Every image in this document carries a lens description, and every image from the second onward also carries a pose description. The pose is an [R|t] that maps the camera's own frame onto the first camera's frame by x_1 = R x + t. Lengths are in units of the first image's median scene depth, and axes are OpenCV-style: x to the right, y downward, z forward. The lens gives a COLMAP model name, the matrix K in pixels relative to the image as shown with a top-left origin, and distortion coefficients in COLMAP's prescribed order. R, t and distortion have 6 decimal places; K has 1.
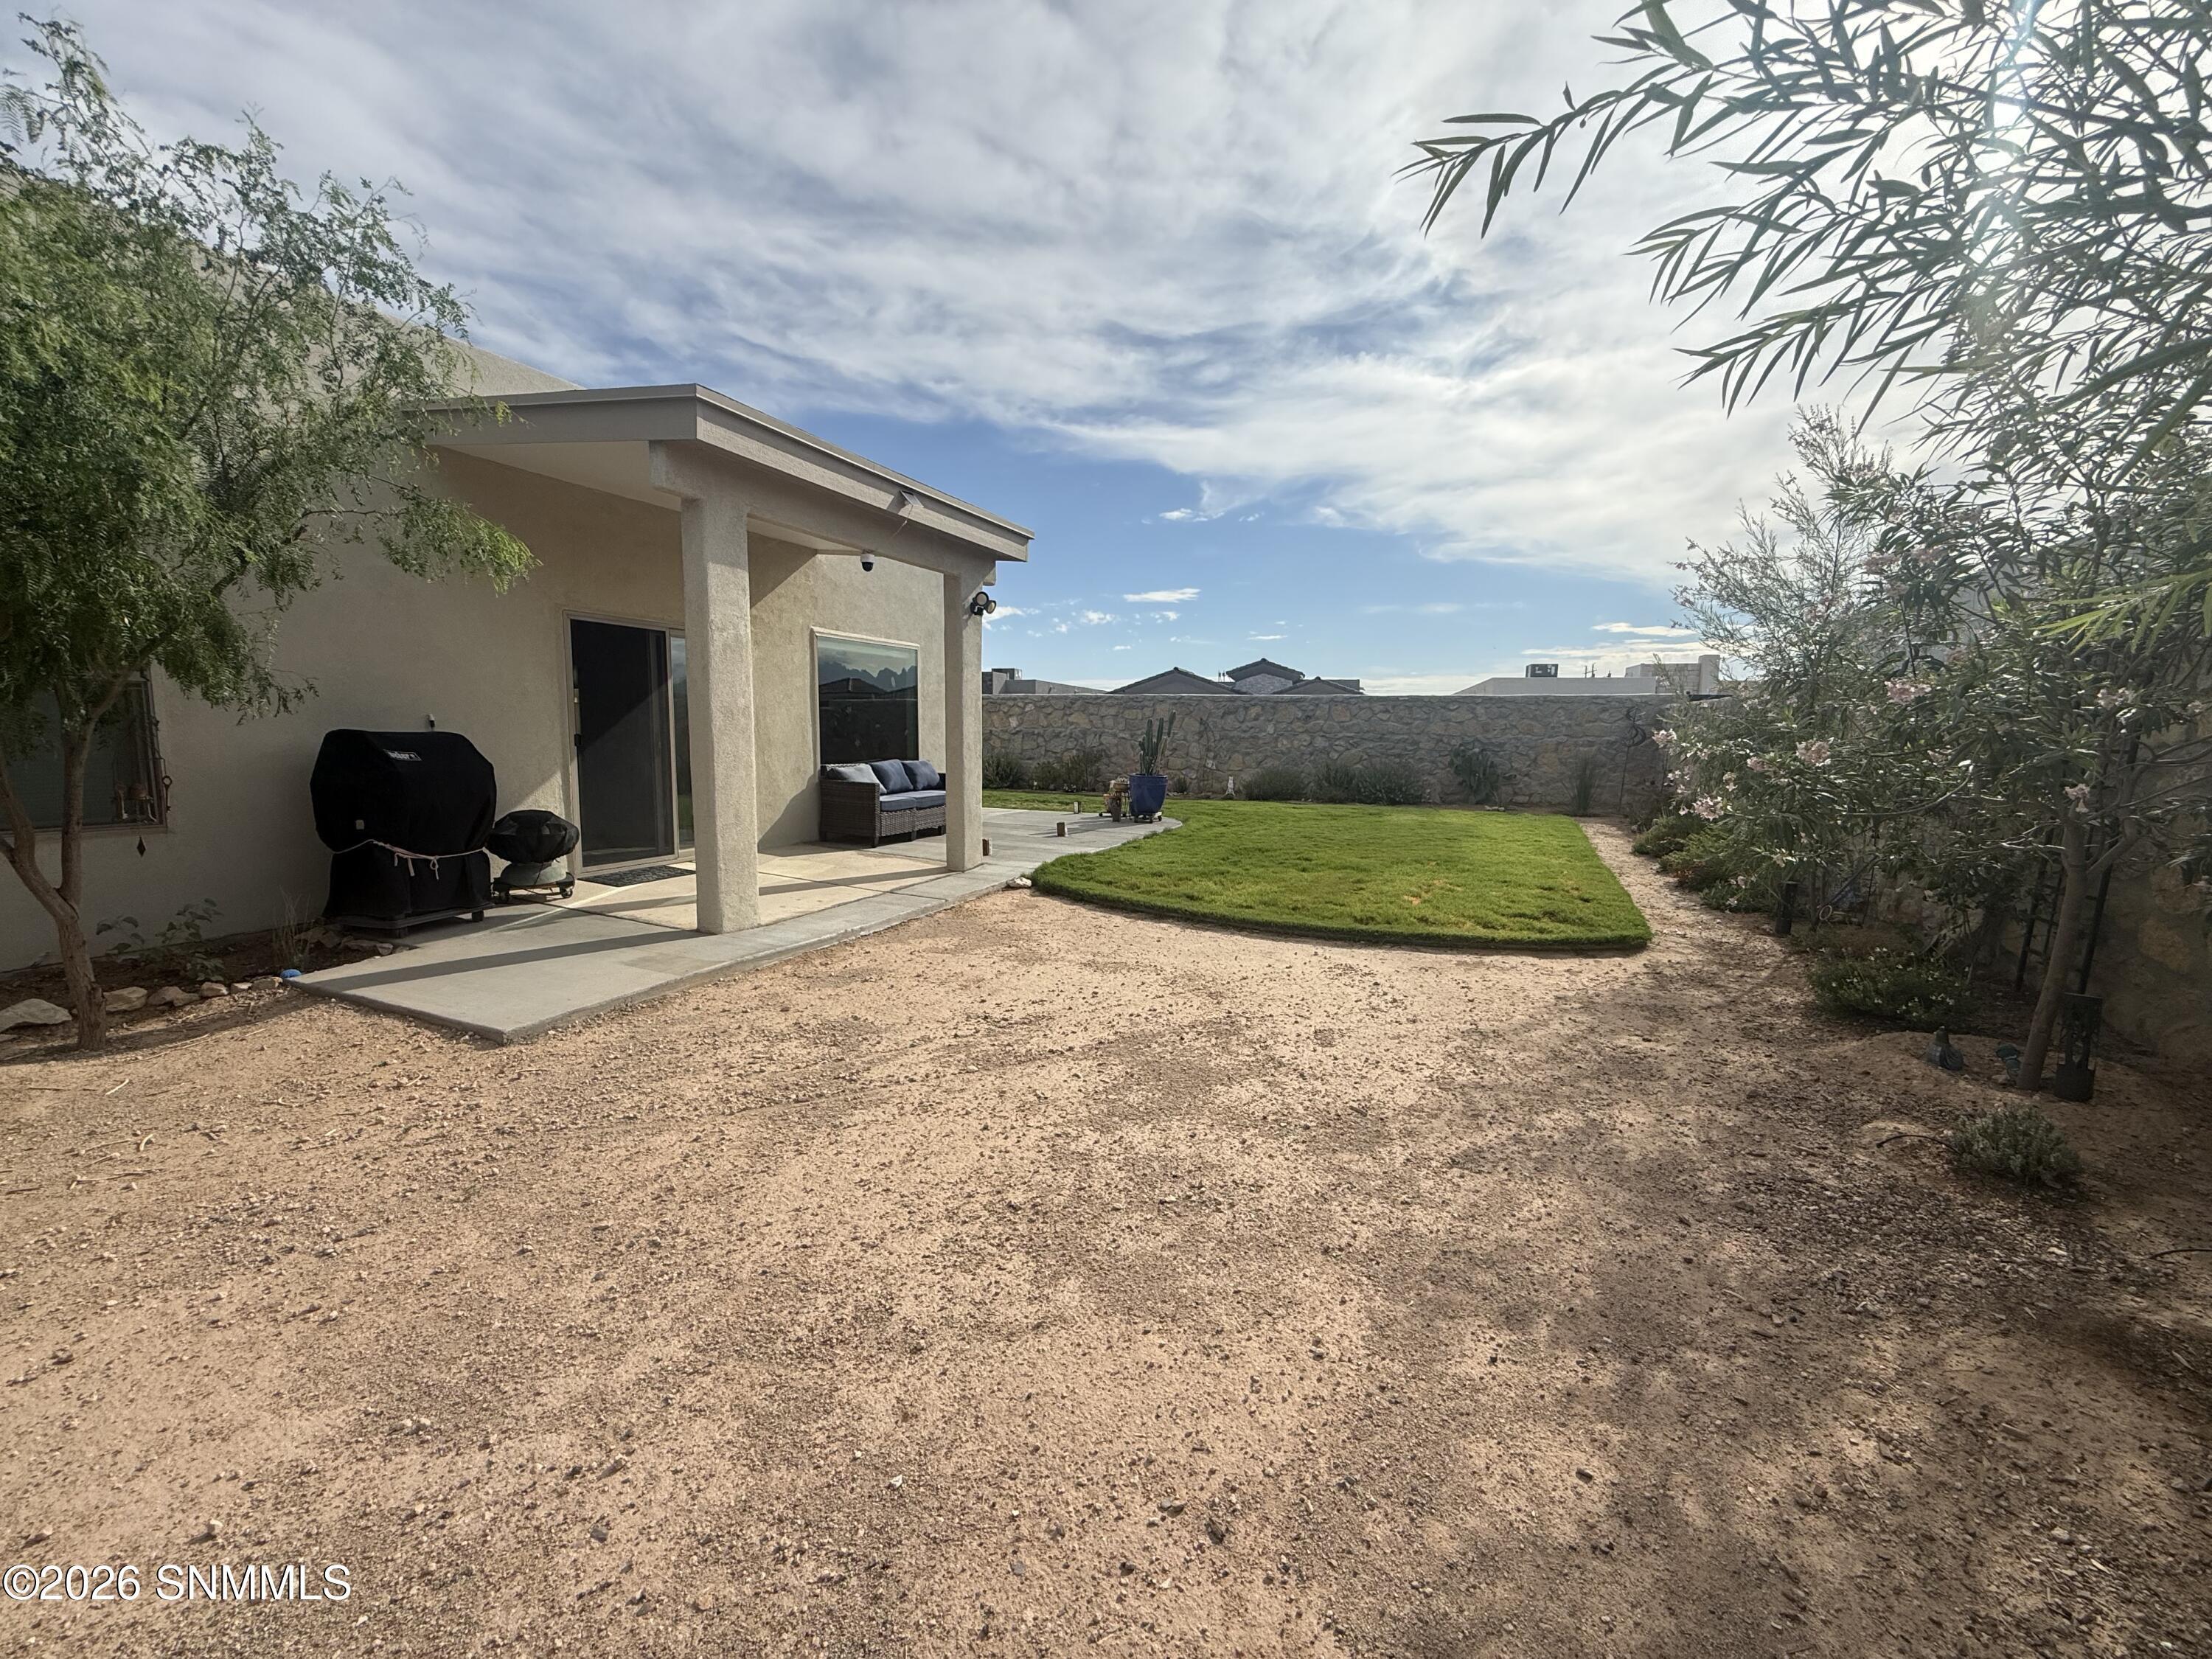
lens RADIAL K [[880.2, 0, 1106.0], [0, 880.2, 829.5], [0, 0, 1]] dist [-0.000550, -0.000041]
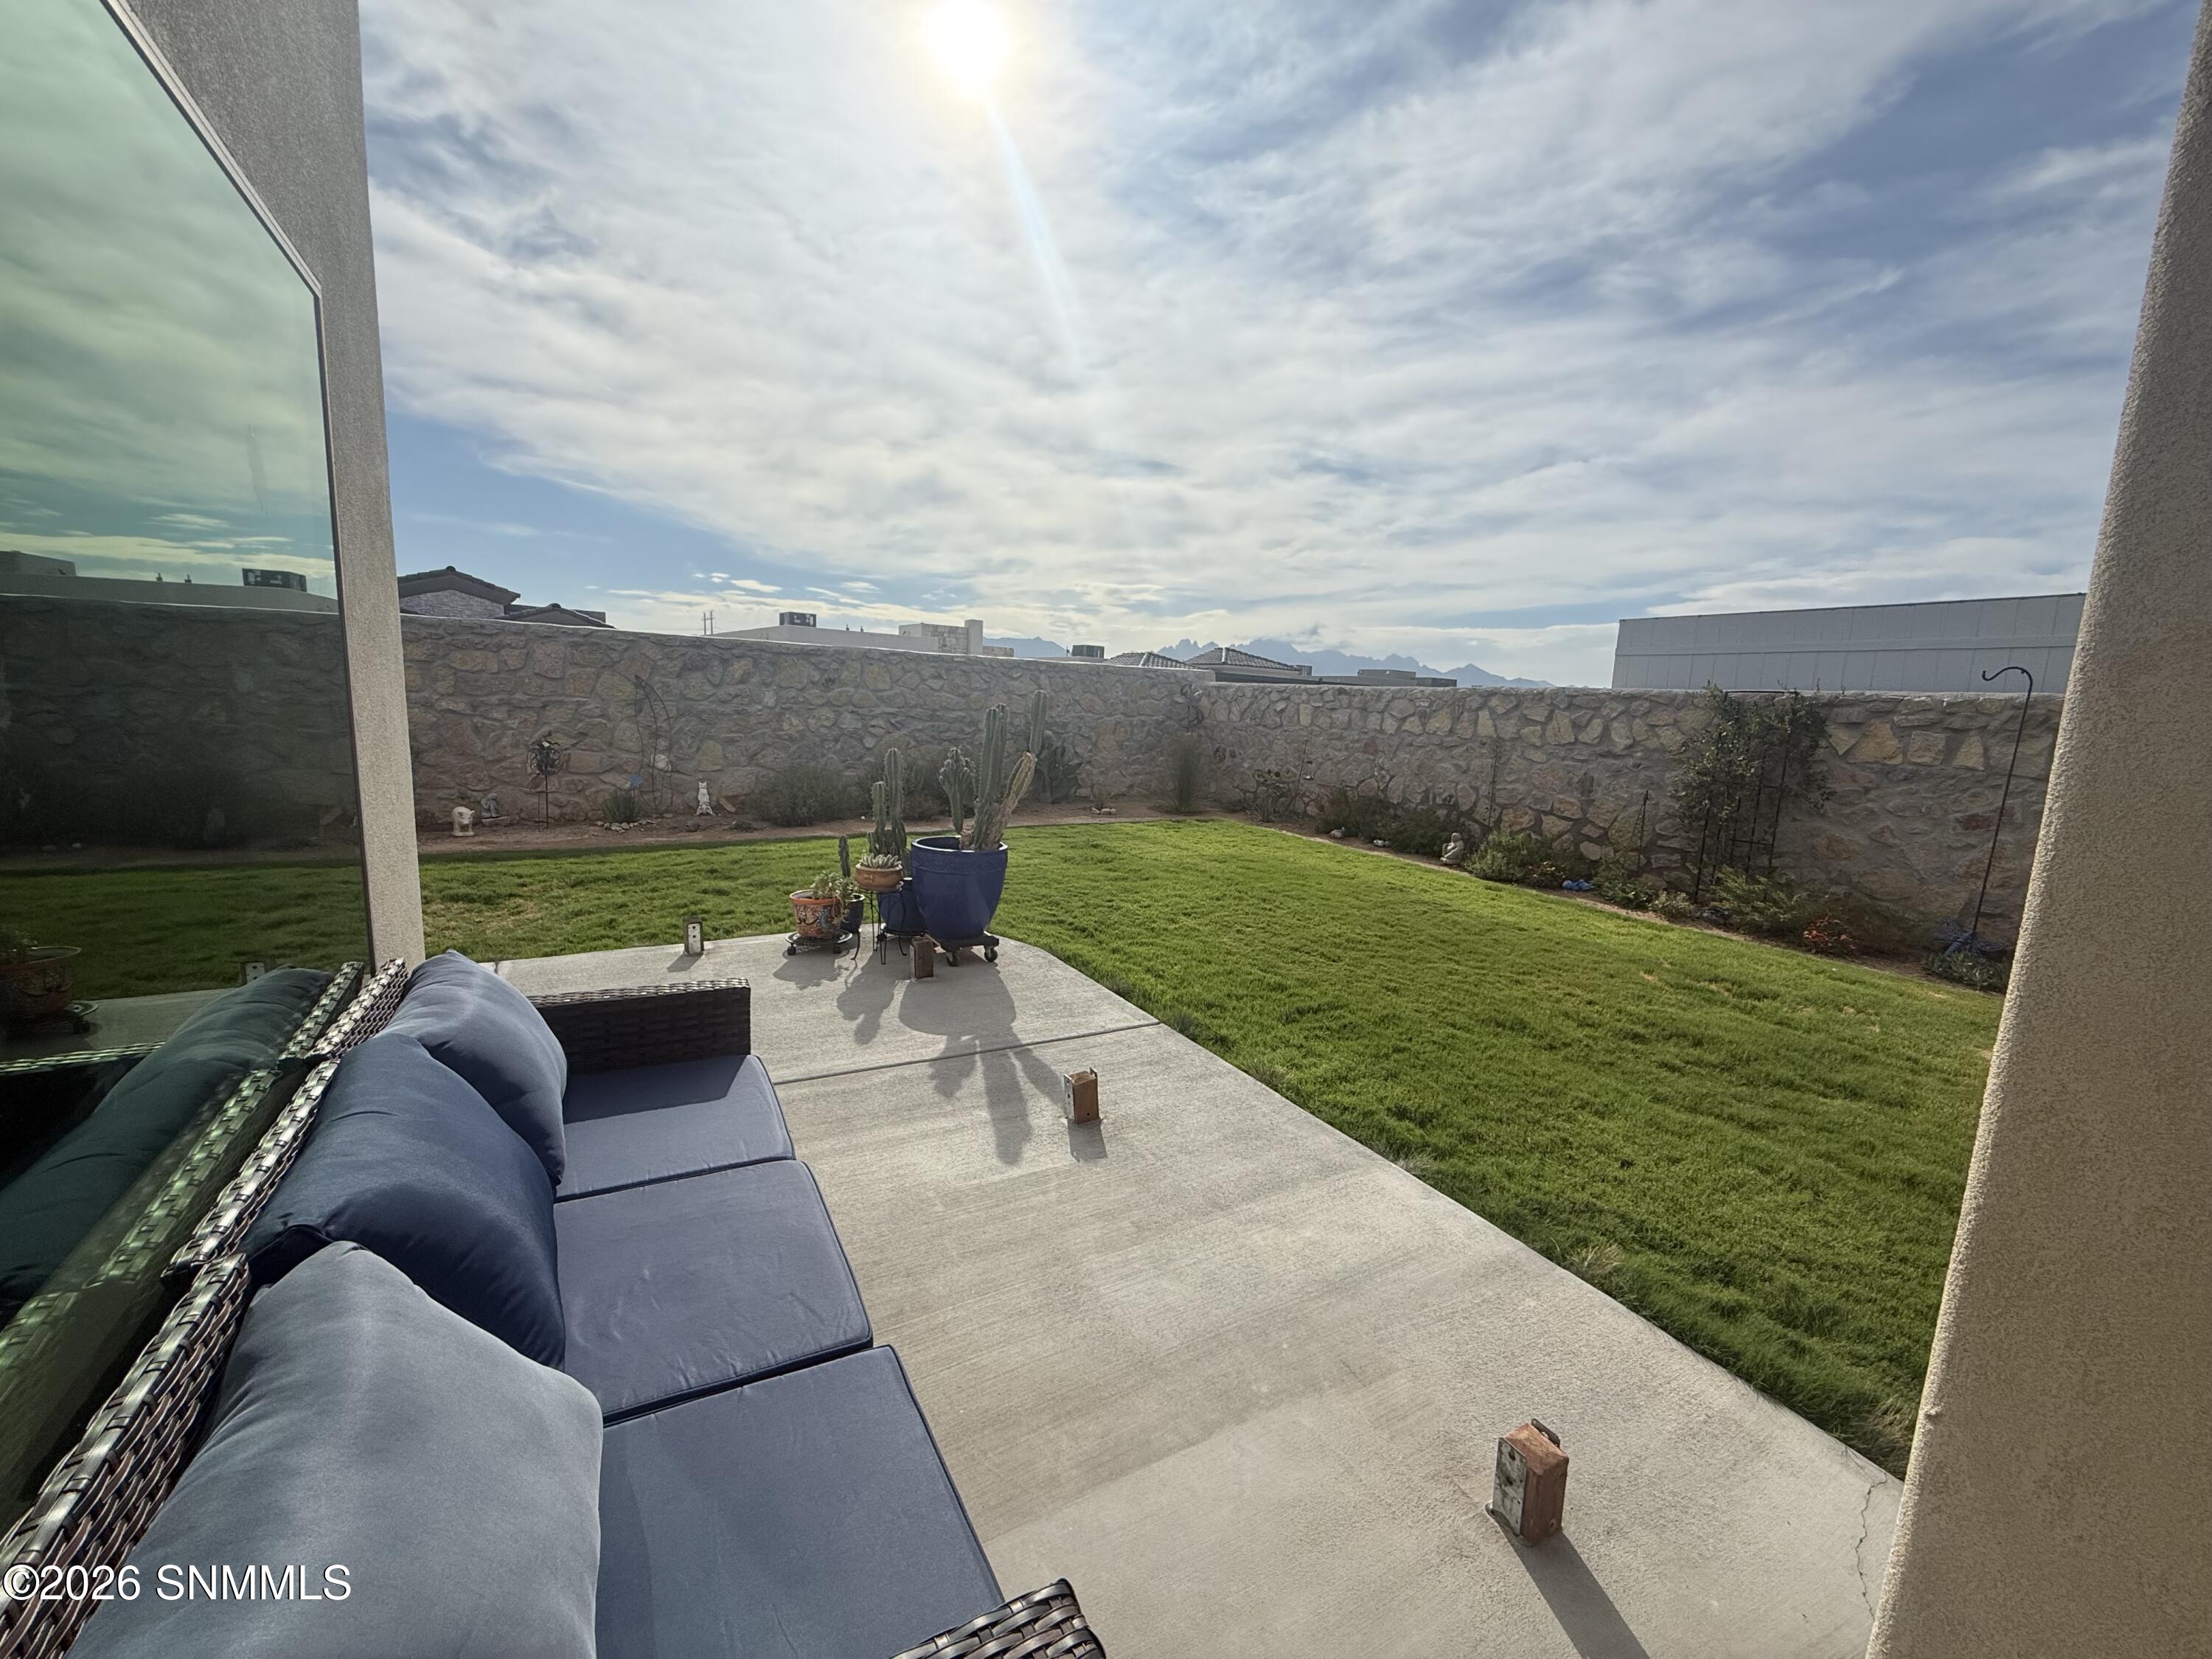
lens RADIAL K [[878.4, 0, 1068.8], [0, 878.4, 832.8], [0, 0, 1]] dist [0.001811, -0.001036]
pose [[0.595968, -0.111292, 0.795259, -0.083708], [0.056854, 0.993712, 0.096458, -0.033795], [-0.800993, -0.012272, 0.598548, 0.232818]]
